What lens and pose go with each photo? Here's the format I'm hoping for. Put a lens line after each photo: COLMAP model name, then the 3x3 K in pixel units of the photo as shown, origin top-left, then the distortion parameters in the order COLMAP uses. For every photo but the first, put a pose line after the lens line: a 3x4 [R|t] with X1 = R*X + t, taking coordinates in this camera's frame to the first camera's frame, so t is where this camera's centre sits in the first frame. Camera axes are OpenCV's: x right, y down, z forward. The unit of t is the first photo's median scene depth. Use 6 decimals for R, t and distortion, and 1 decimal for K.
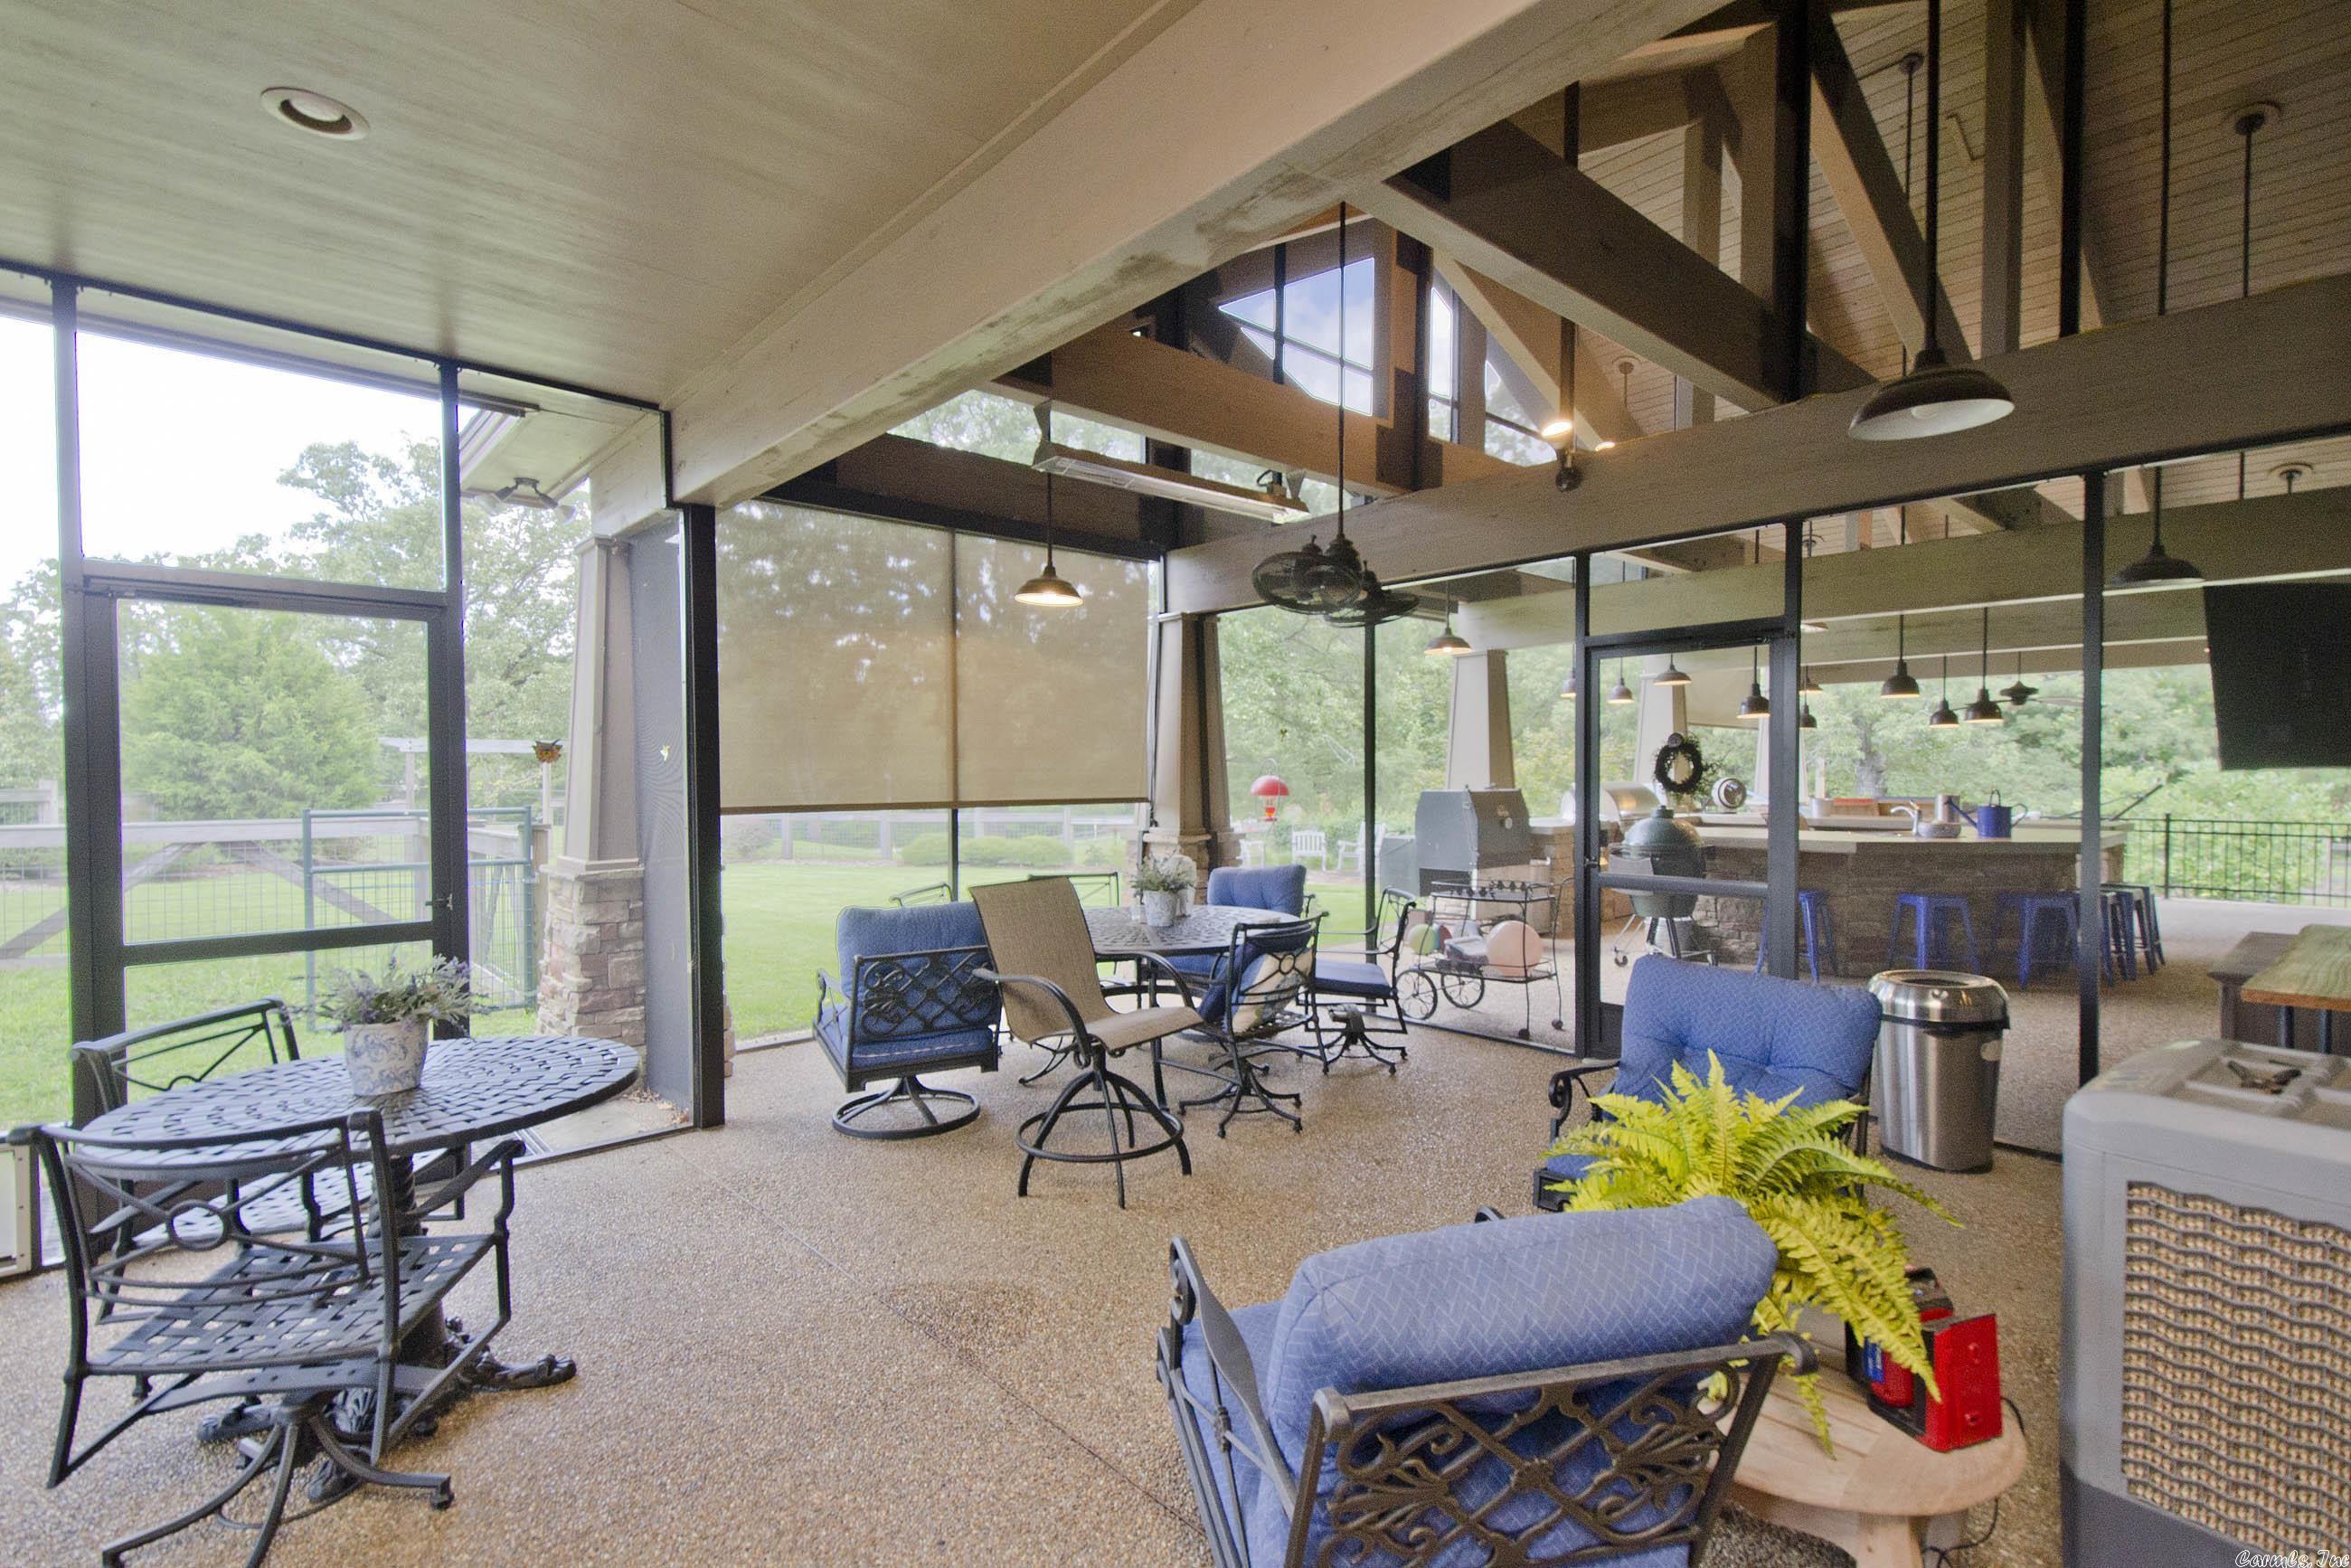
lens RADIAL K [[1067.6, 0, 1152.8], [0, 1067.6, 784.0], [0, 0, 1]] dist [0.000926, -0.001253]
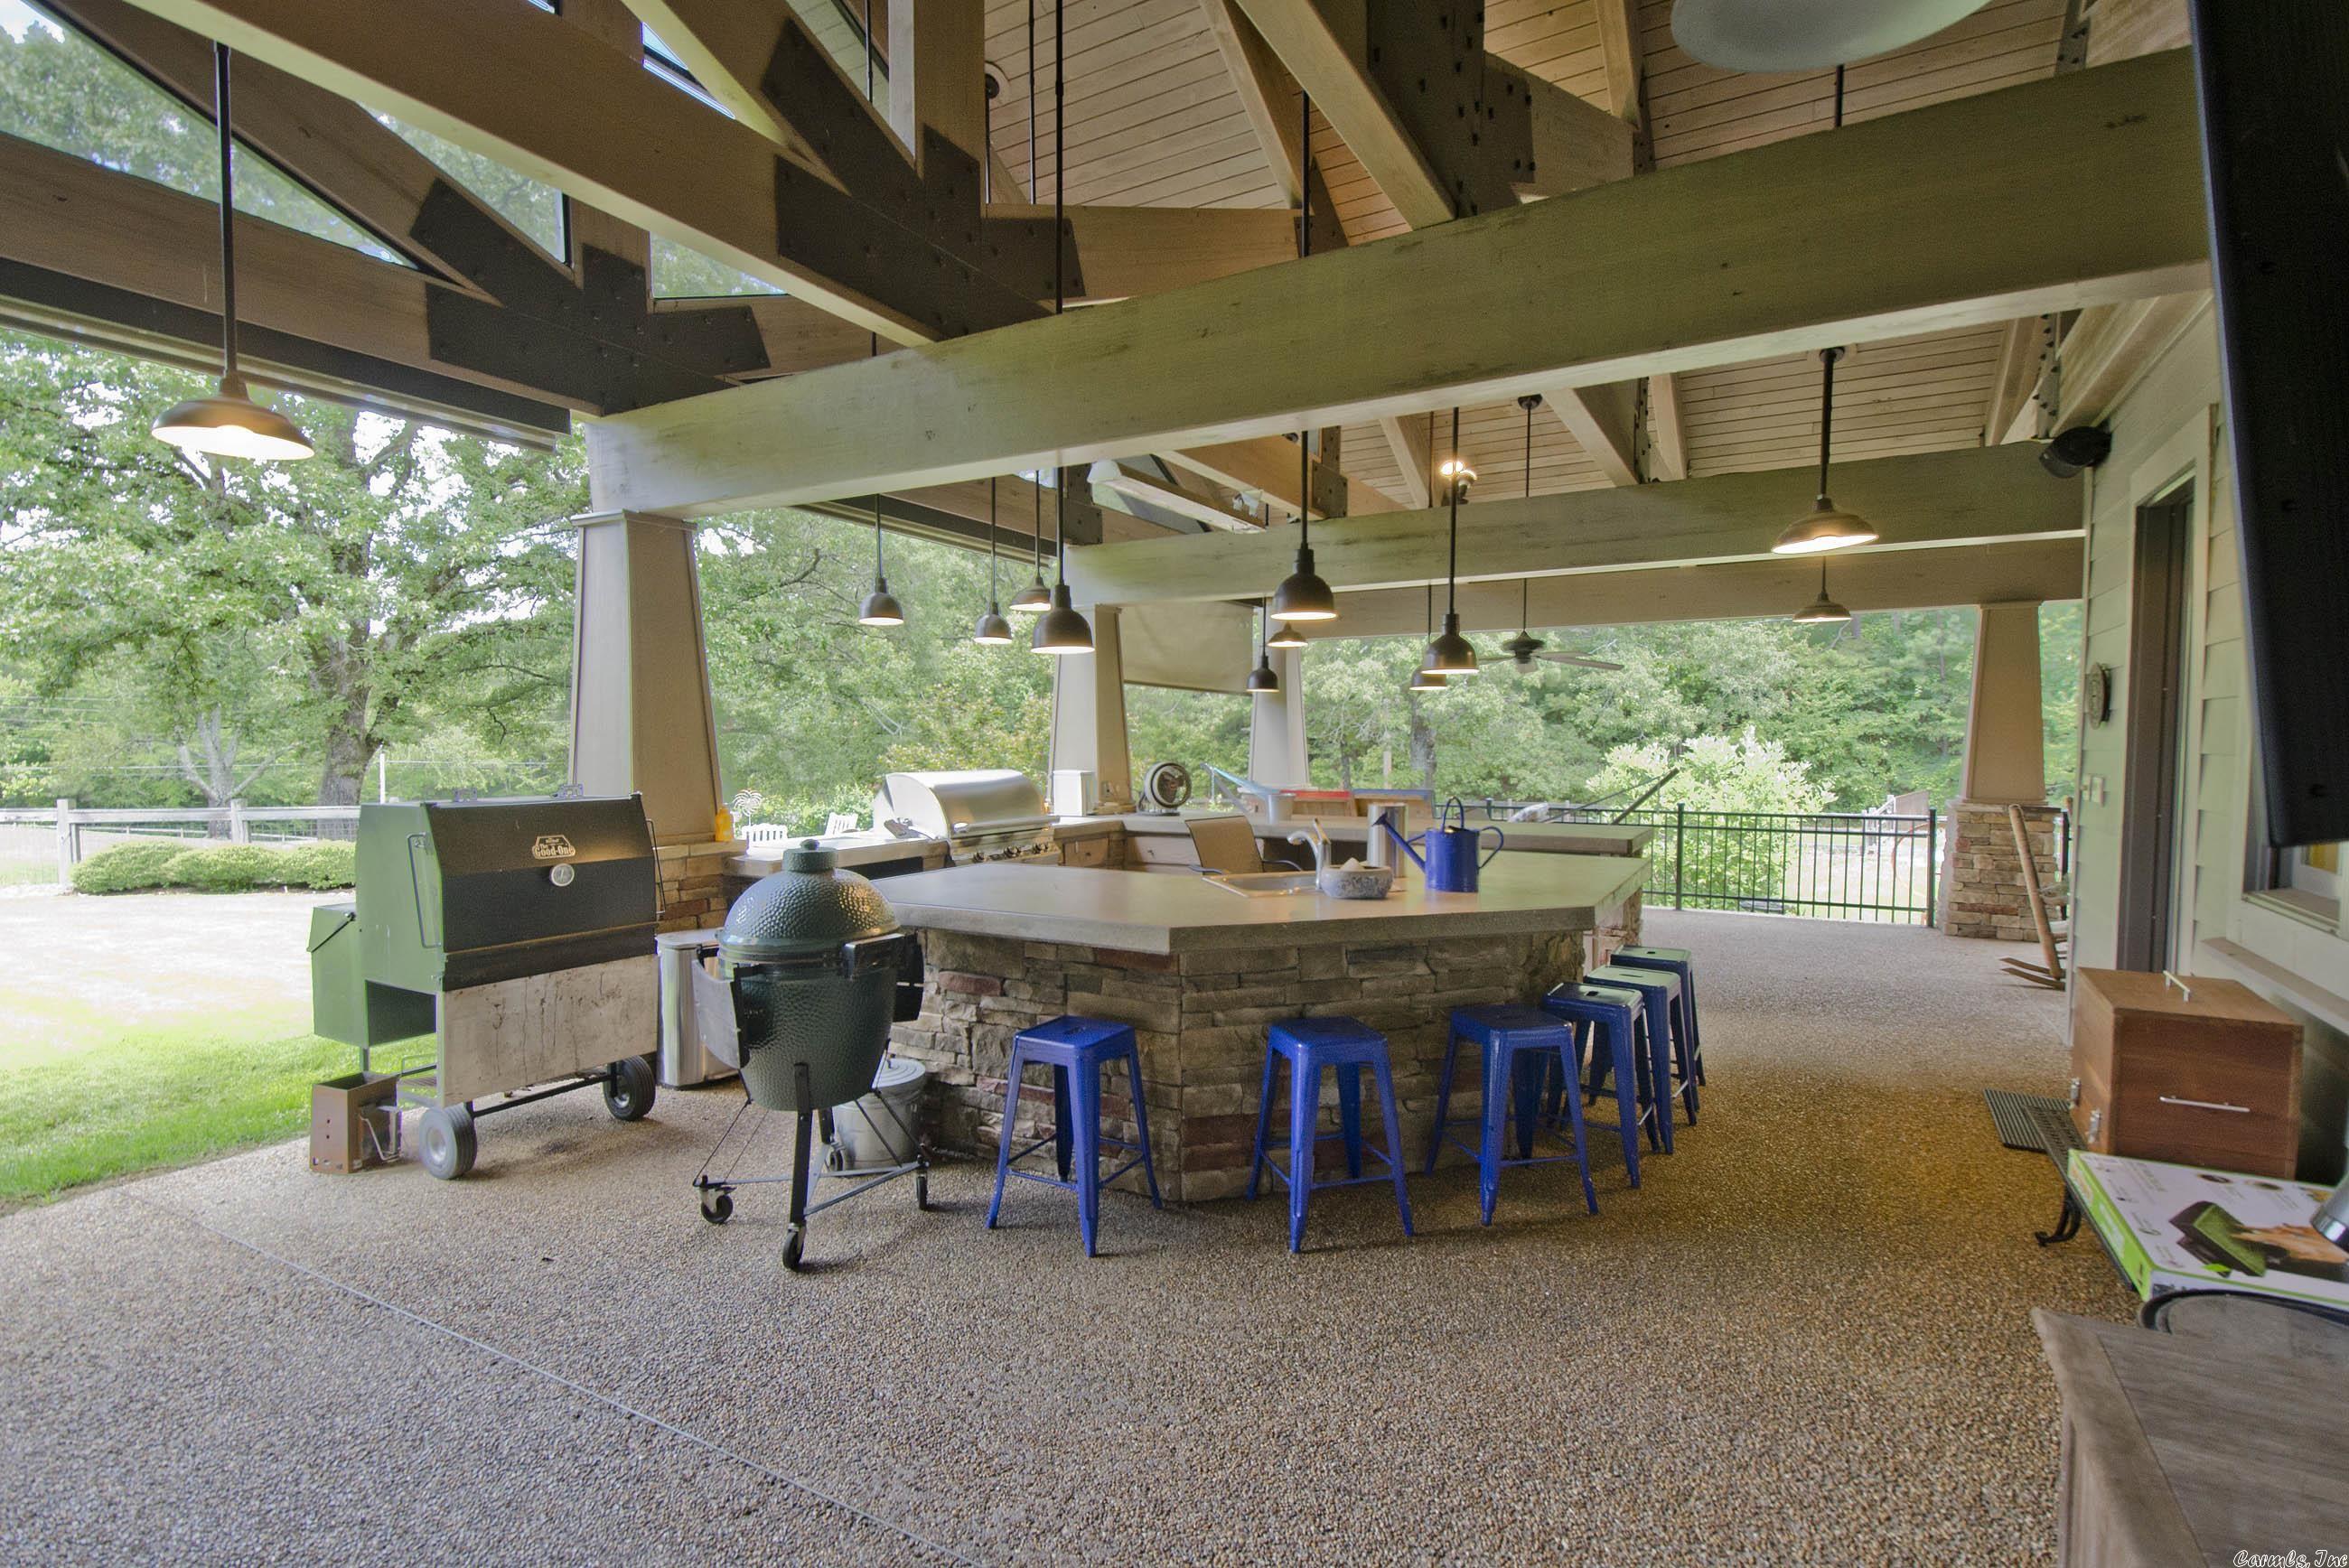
lens RADIAL K [[1066.5, 0, 1185.8], [0, 1066.5, 785.5], [0, 0, 1]] dist [0.000926, -0.001253]
pose [[0.939524, -0.011009, 0.342305, 0.241889], [0.001187, 0.999582, 0.028891, -0.007522], [-0.342480, -0.026737, 0.939145, 0.277236]]
